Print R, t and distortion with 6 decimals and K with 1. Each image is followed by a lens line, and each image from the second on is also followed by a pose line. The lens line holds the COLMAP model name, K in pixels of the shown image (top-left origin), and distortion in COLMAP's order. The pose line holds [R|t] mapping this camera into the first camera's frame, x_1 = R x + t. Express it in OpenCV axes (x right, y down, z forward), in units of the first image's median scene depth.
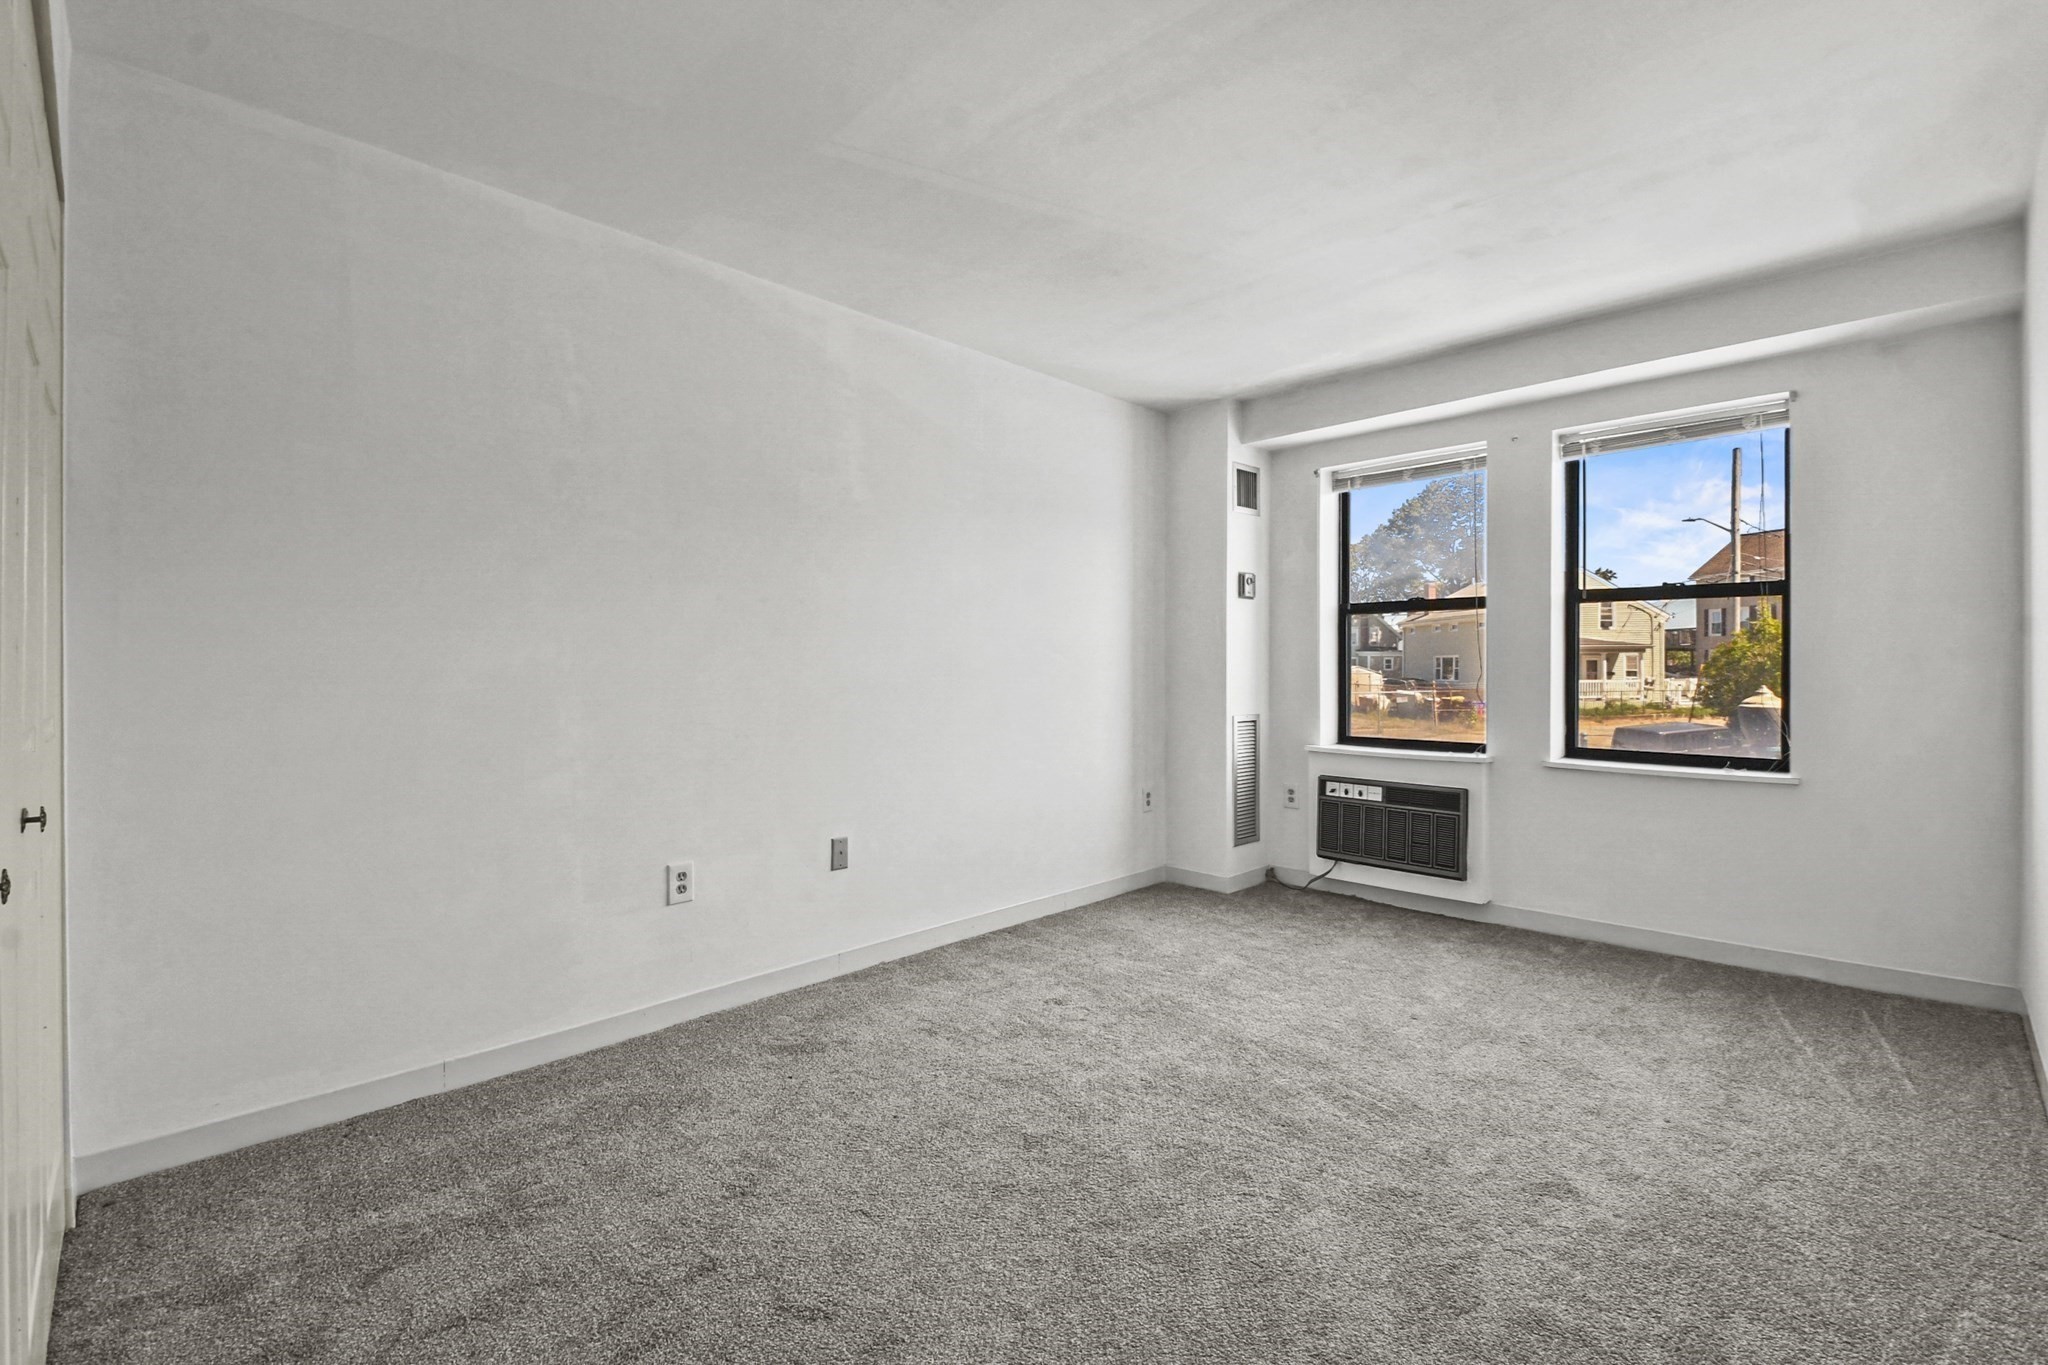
lens RADIAL K [[894.9, 0, 1015.3], [0, 894.9, 679.4], [0, 0, 1]] dist [0.038379, -0.000360]
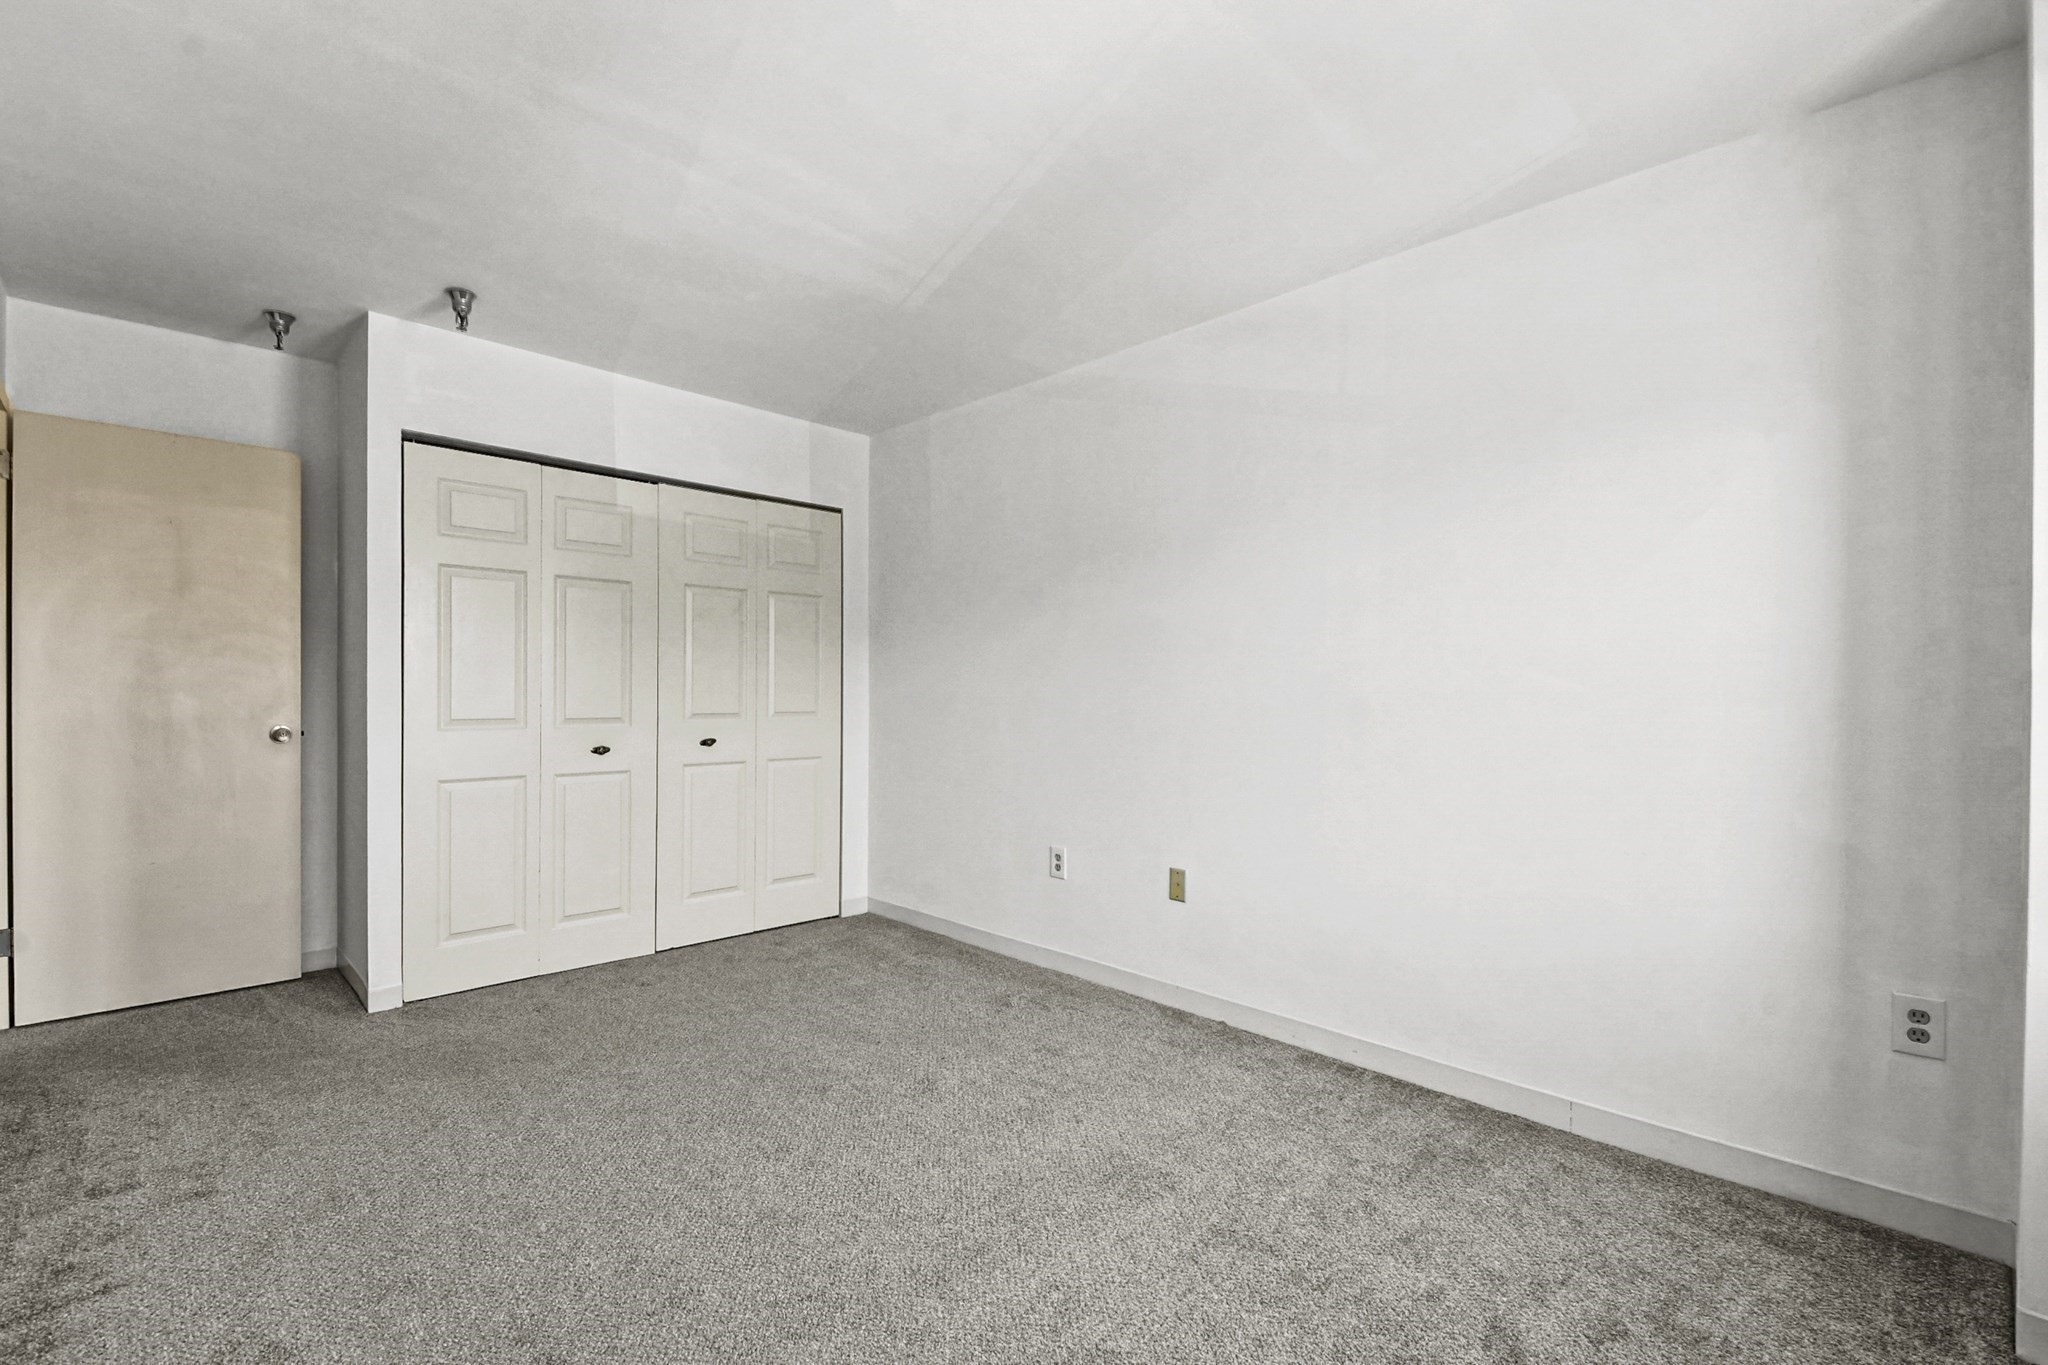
lens RADIAL K [[901.6, 0, 1007.2], [0, 901.6, 709.8], [0, 0, 1]] dist [-0.005005, -0.001120]
pose [[-0.015132, 0.020775, -0.999670, 0.592262], [-0.023573, 0.999499, 0.021129, -0.009636], [0.999608, 0.023885, -0.014634, 0.622147]]
